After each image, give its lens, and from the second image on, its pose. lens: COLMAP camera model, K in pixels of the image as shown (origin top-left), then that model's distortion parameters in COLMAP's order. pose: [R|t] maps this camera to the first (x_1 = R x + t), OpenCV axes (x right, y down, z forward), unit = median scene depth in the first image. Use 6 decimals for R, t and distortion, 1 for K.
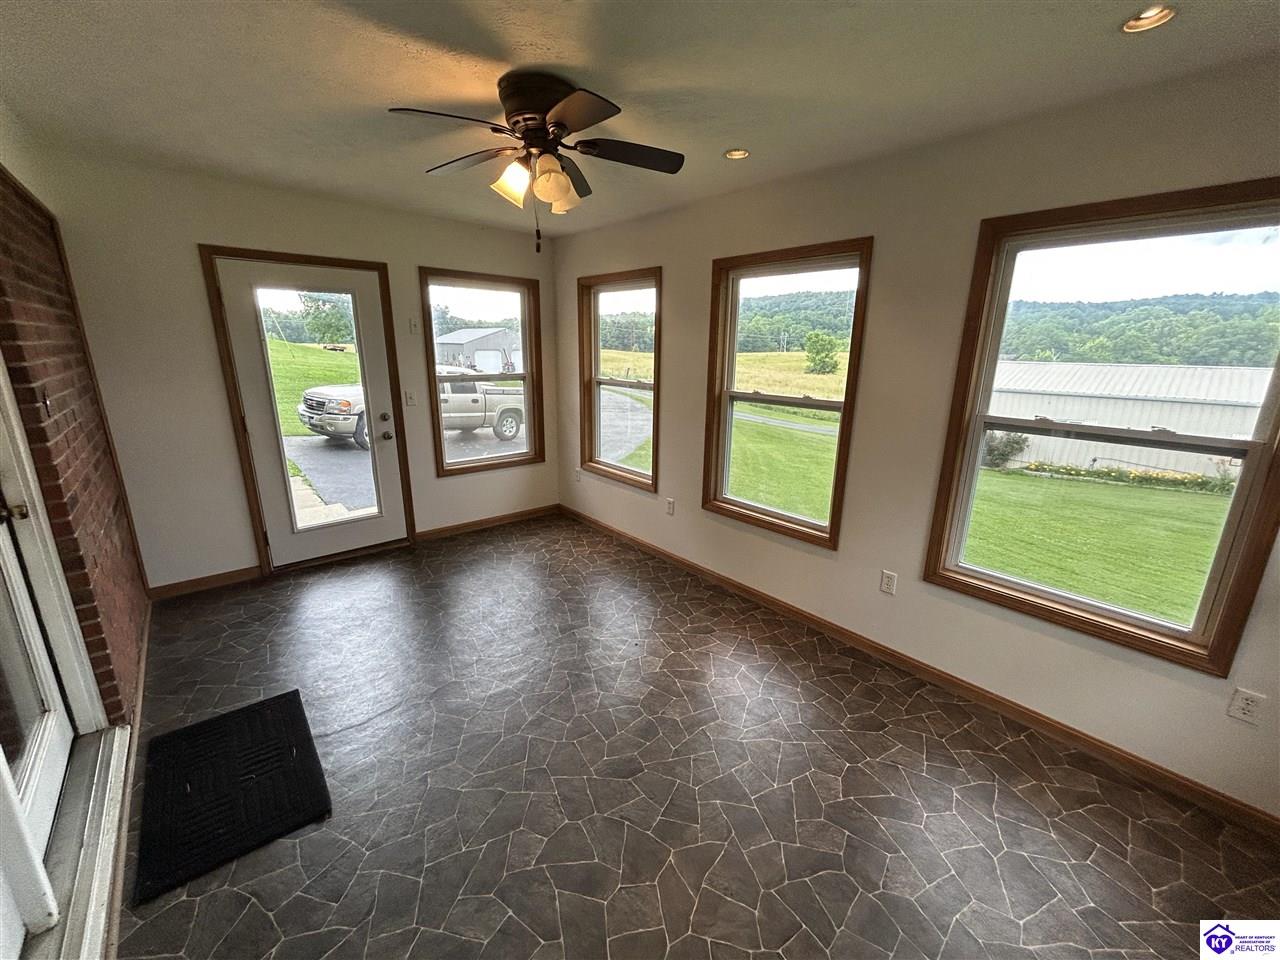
lens RADIAL K [[518.4, 0, 639.5], [0, 518.4, 478.7], [0, 0, 1]] dist [0.000116, -0.000065]
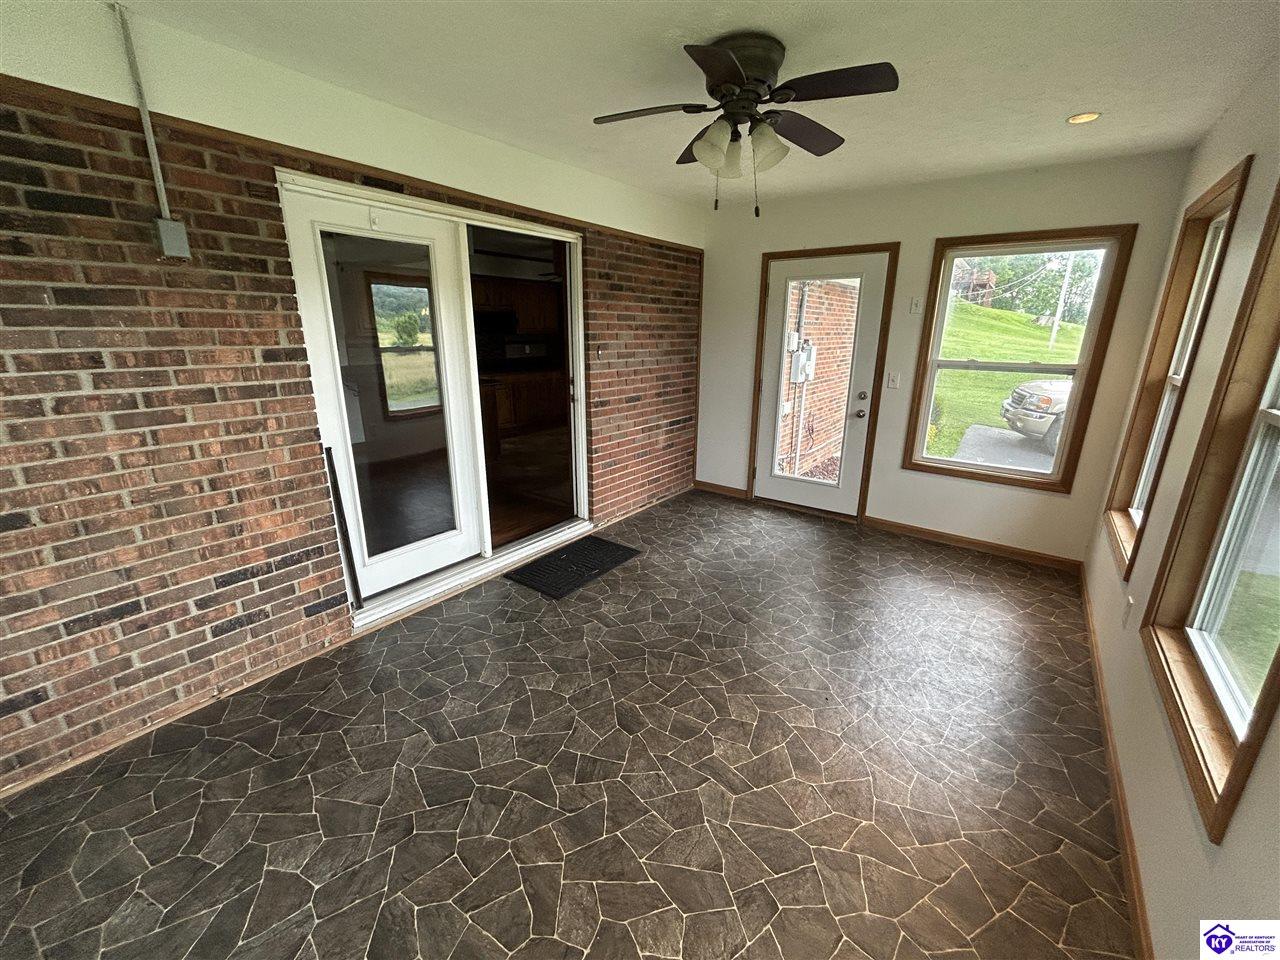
lens RADIAL K [[518.4, 0, 639.4], [0, 518.4, 477.9], [0, 0, 1]] dist [0.000116, -0.000065]
pose [[0.212121, 0.259102, -0.942269, 0.432431], [-0.252919, 0.945915, 0.203168, -0.061575], [0.943947, 0.195222, 0.266180, 0.337058]]
